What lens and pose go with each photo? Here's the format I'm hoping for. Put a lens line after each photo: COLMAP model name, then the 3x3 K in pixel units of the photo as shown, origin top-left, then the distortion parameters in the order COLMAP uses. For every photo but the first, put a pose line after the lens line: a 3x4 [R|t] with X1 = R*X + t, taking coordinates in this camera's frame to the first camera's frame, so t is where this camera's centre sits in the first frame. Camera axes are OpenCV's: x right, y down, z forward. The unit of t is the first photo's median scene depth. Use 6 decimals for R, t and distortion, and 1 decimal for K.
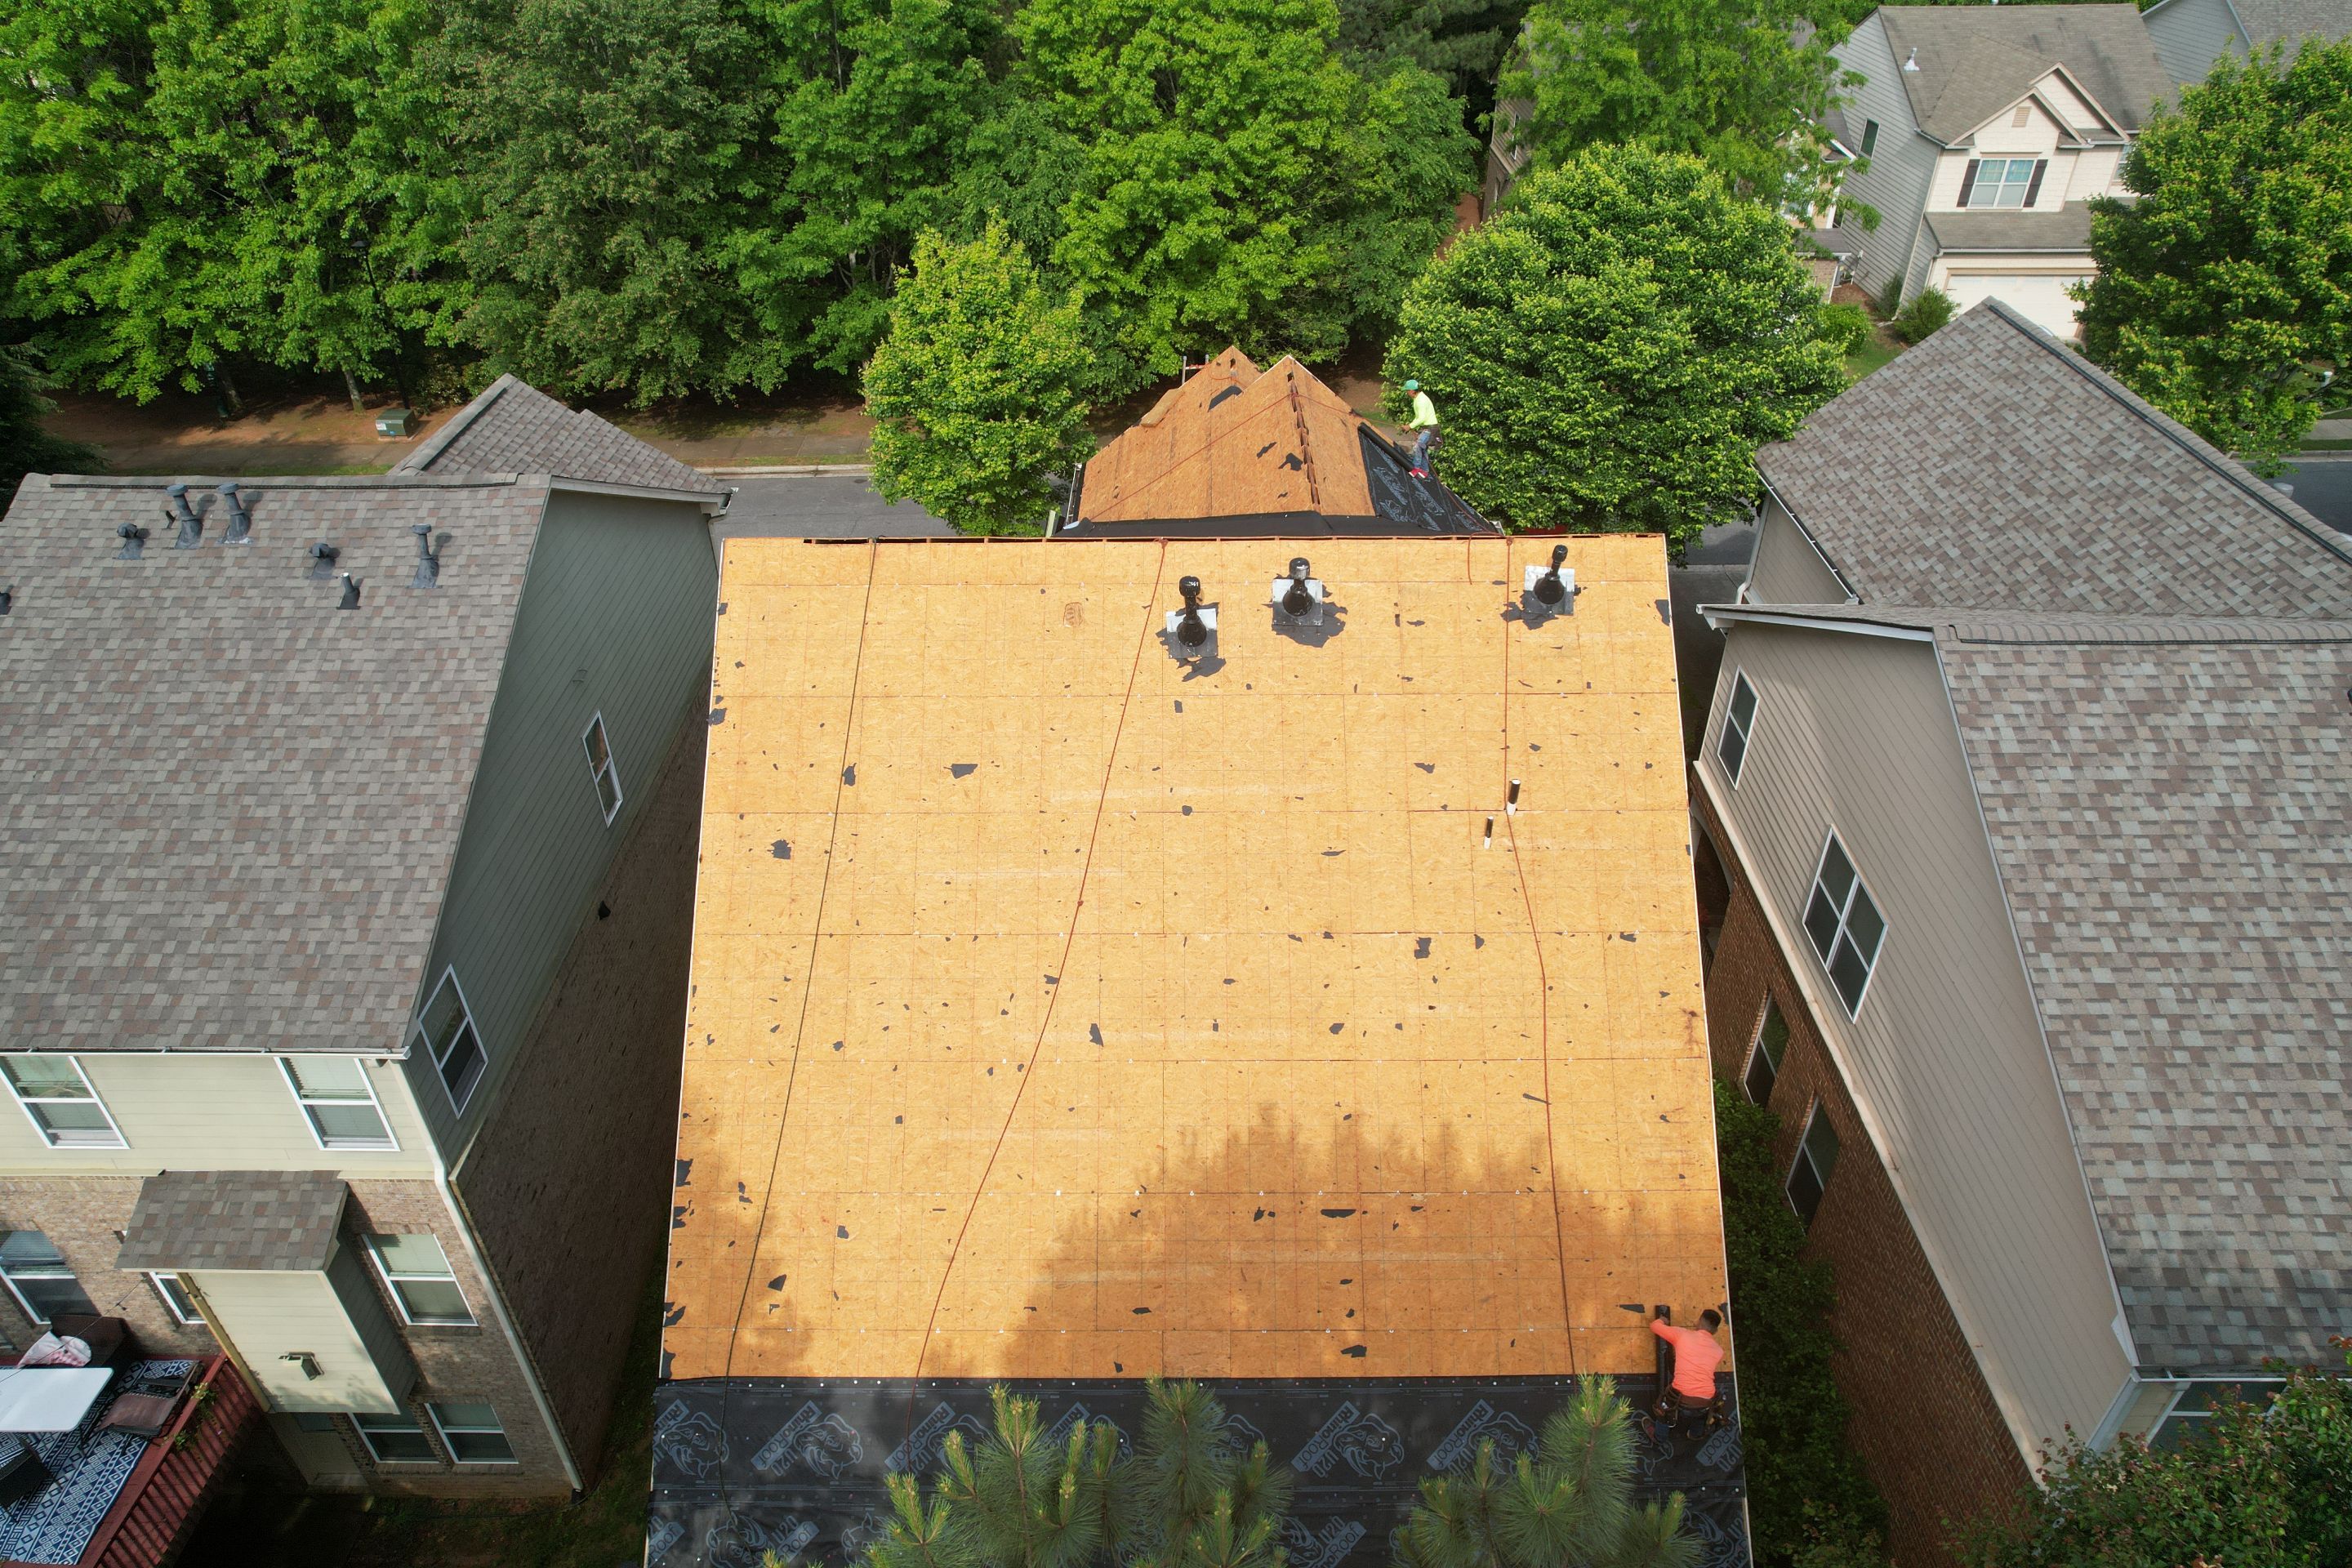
lens RADIAL K [[1508.4, 0, 1179.3], [0, 1508.4, 781.8], [0, 0, 1]] dist [-0.081827, 0.075866]
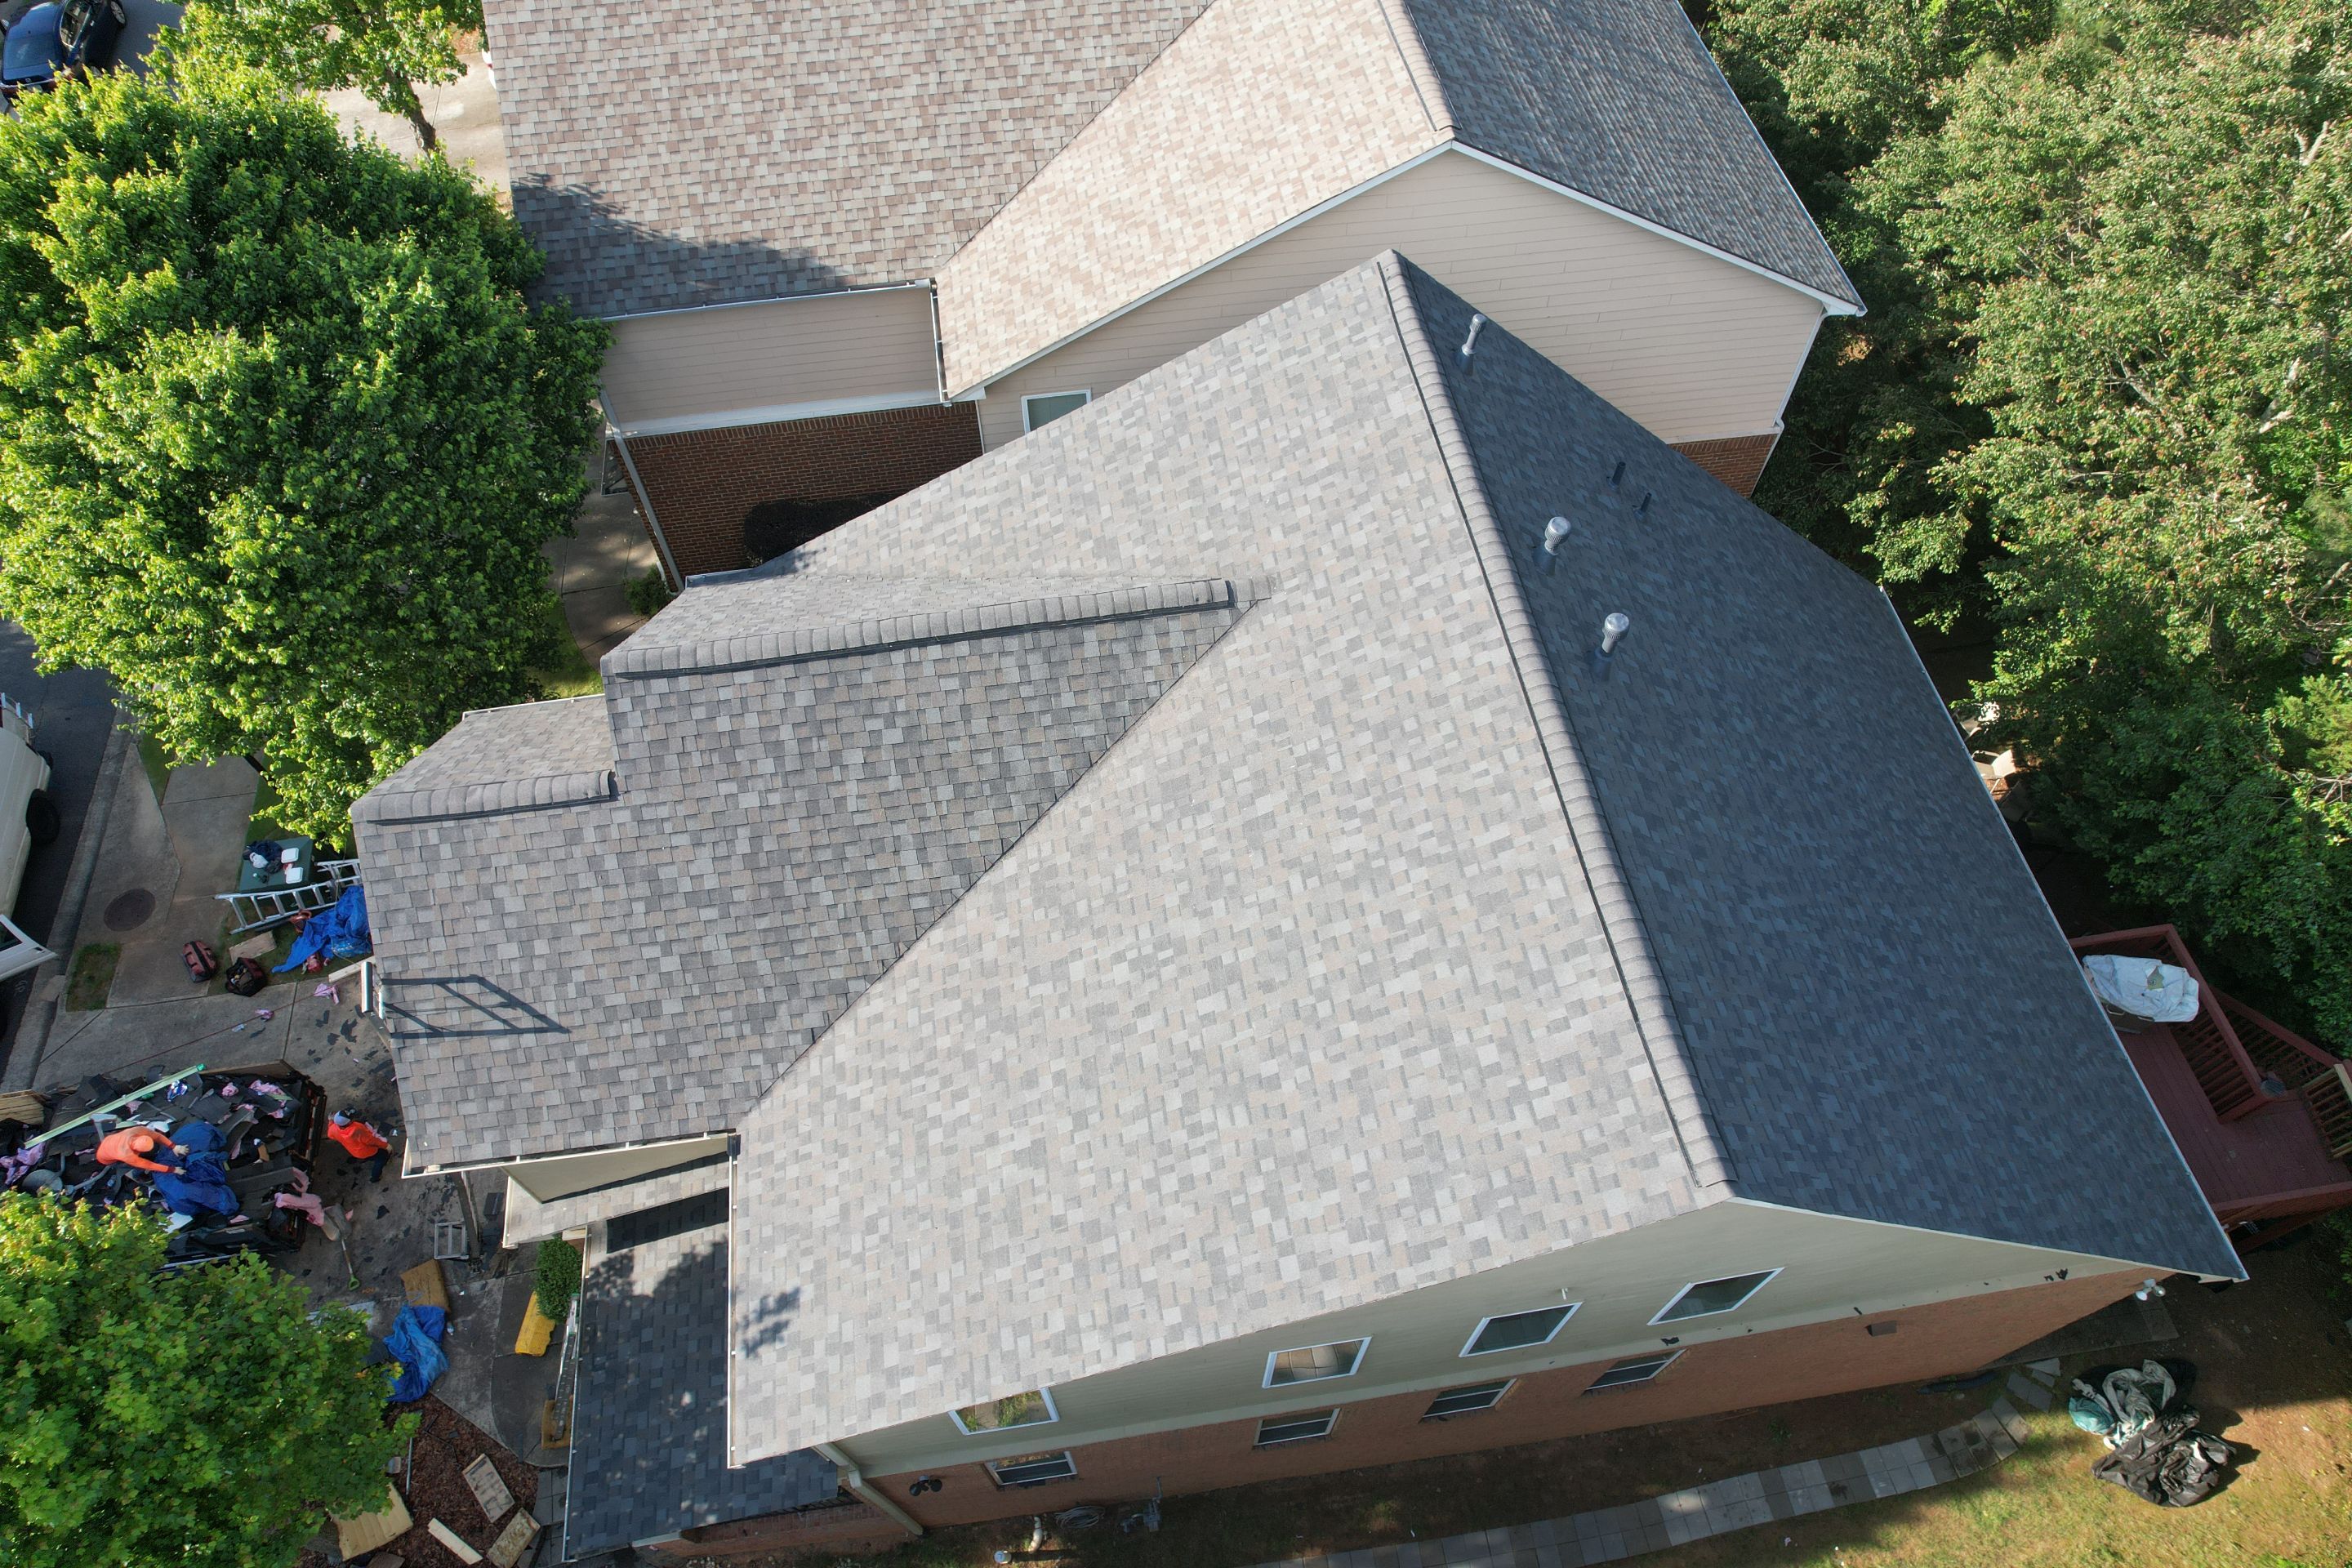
lens RADIAL K [[1508.4, 0, 1175.3], [0, 1508.4, 776.5], [0, 0, 1]] dist [-0.081827, 0.075866]
pose [[-0.149119, -0.821362, 0.550571, -0.417456], [0.572735, 0.382144, 0.725218, -0.727044], [-0.806063, 0.423475, 0.413438, 0.754007]]
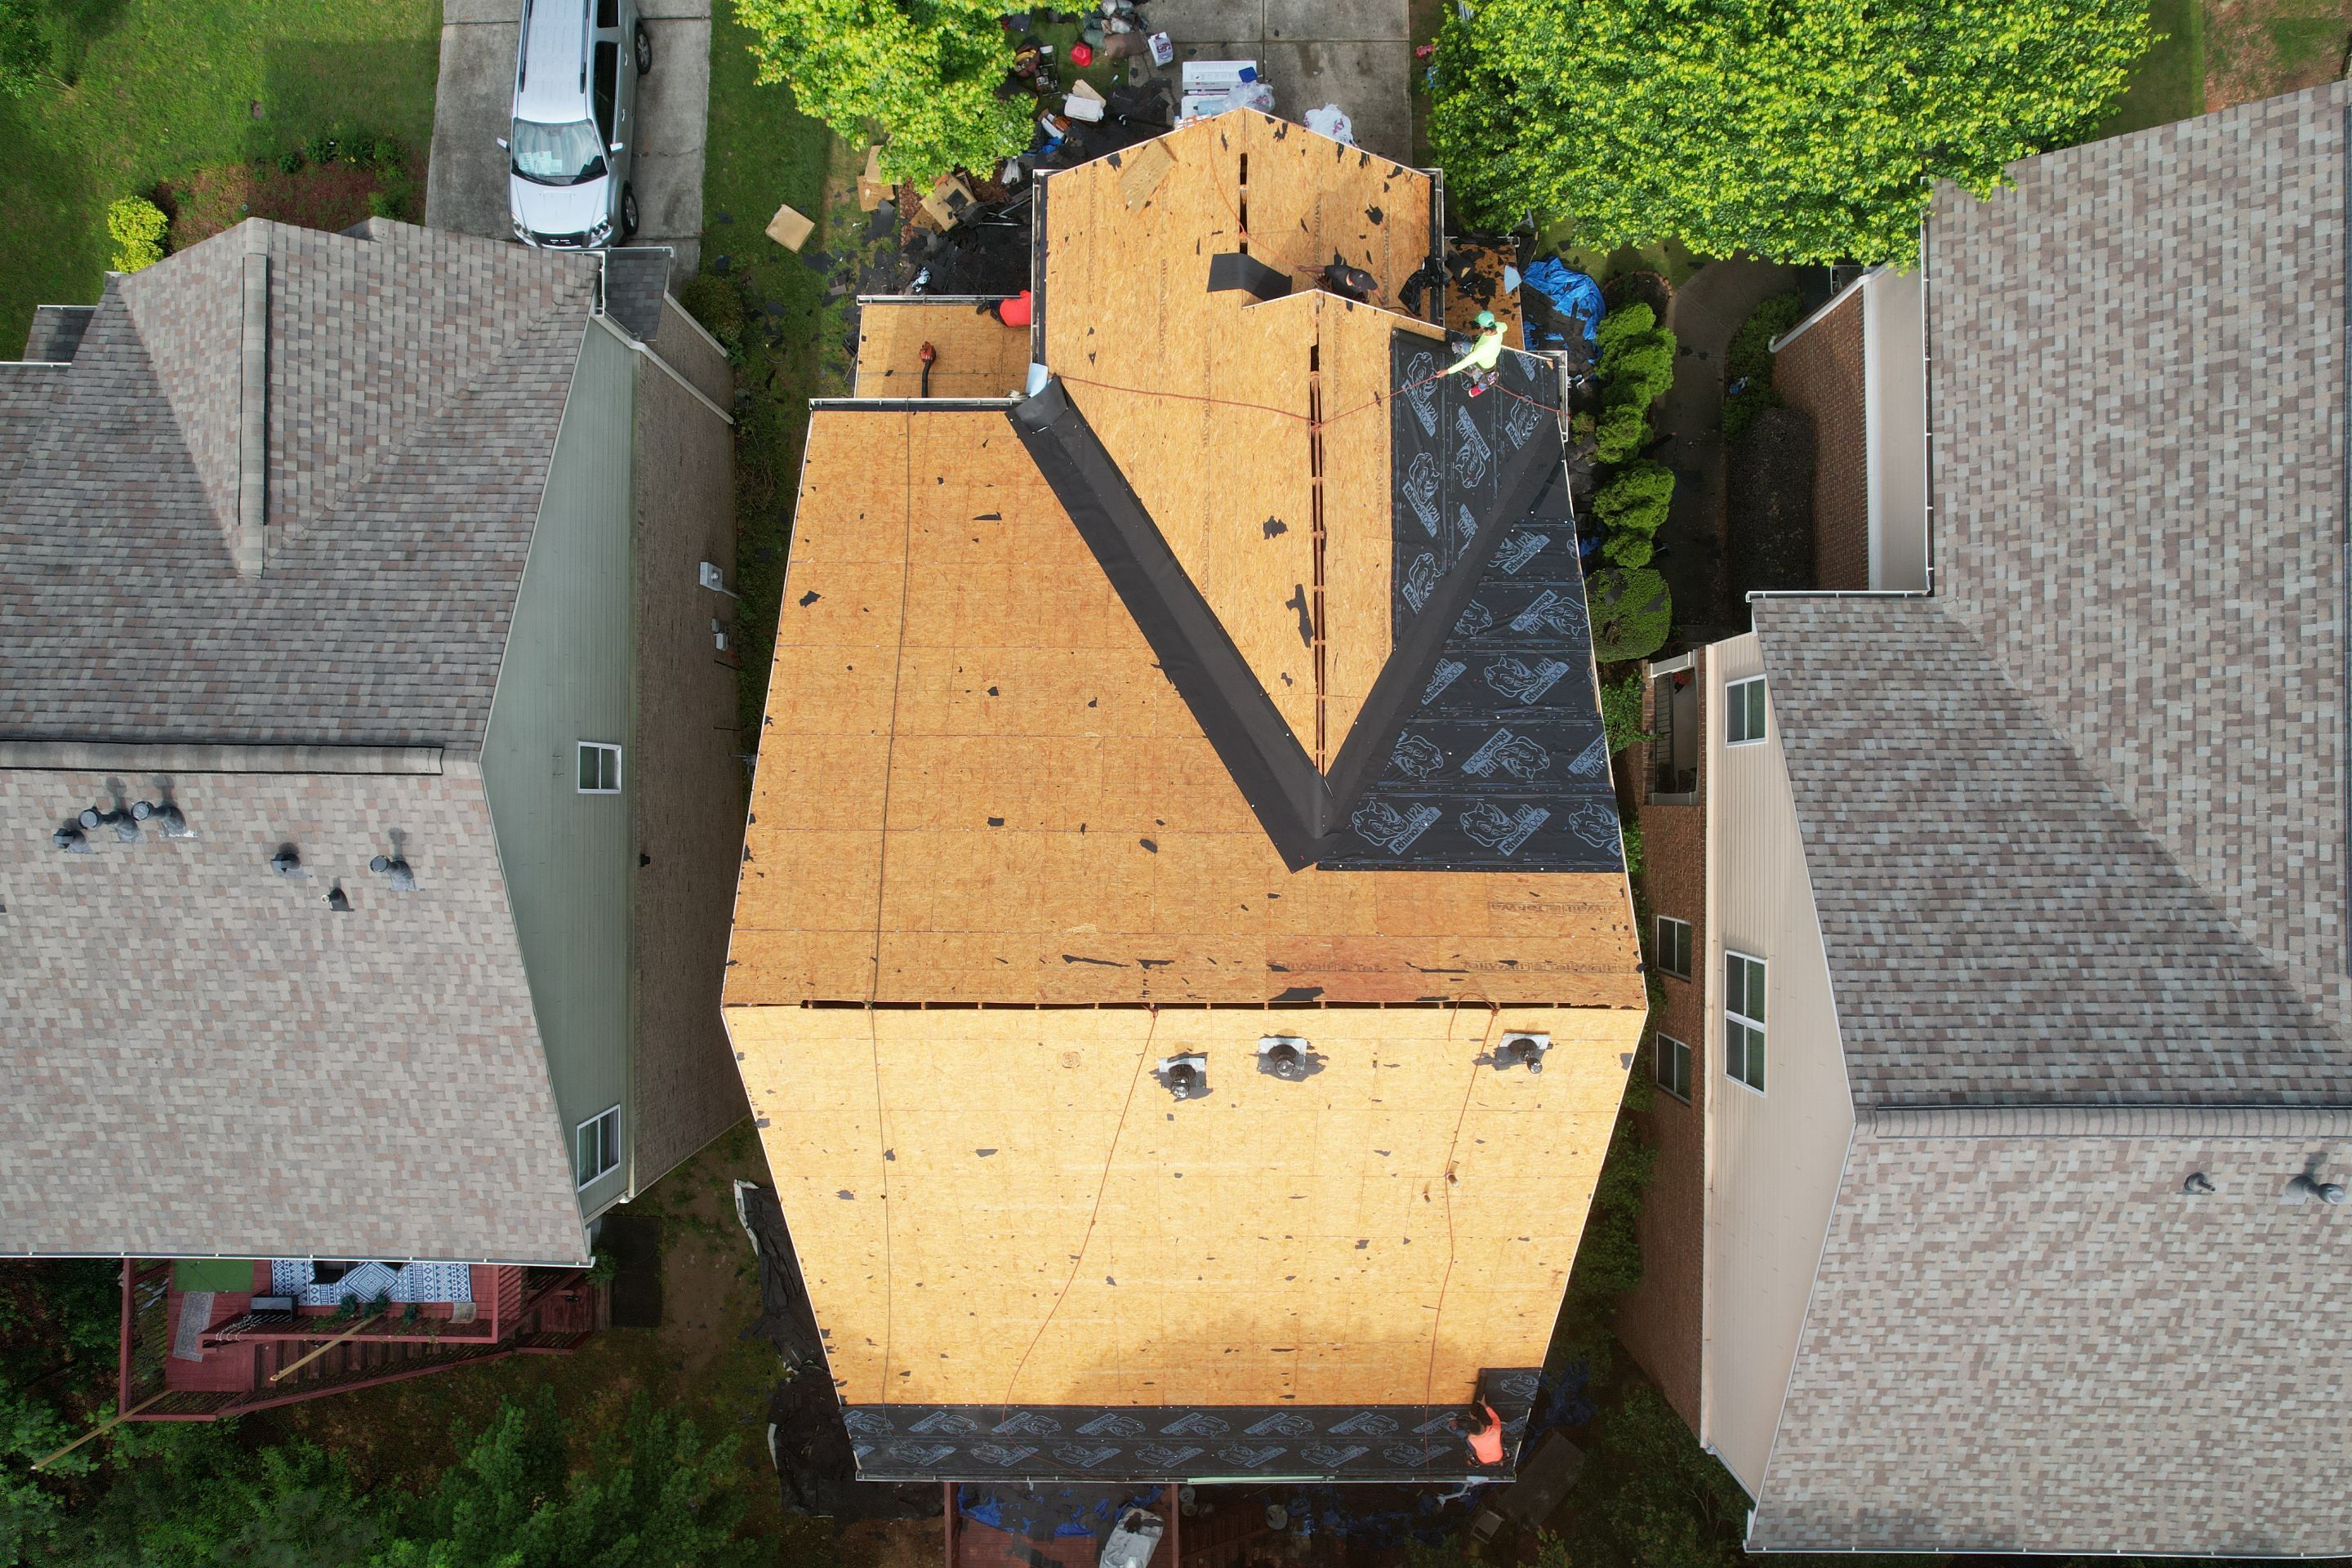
lens RADIAL K [[1508.4, 0, 1180.5], [0, 1508.4, 783.9], [0, 0, 1]] dist [-0.081827, 0.075866]
pose [[0.999996, -0.002257, -0.001638, 0.008150], [0.002650, 0.586773, 0.809747, -0.949154], [-0.000866, -0.809748, 0.586777, 0.465706]]
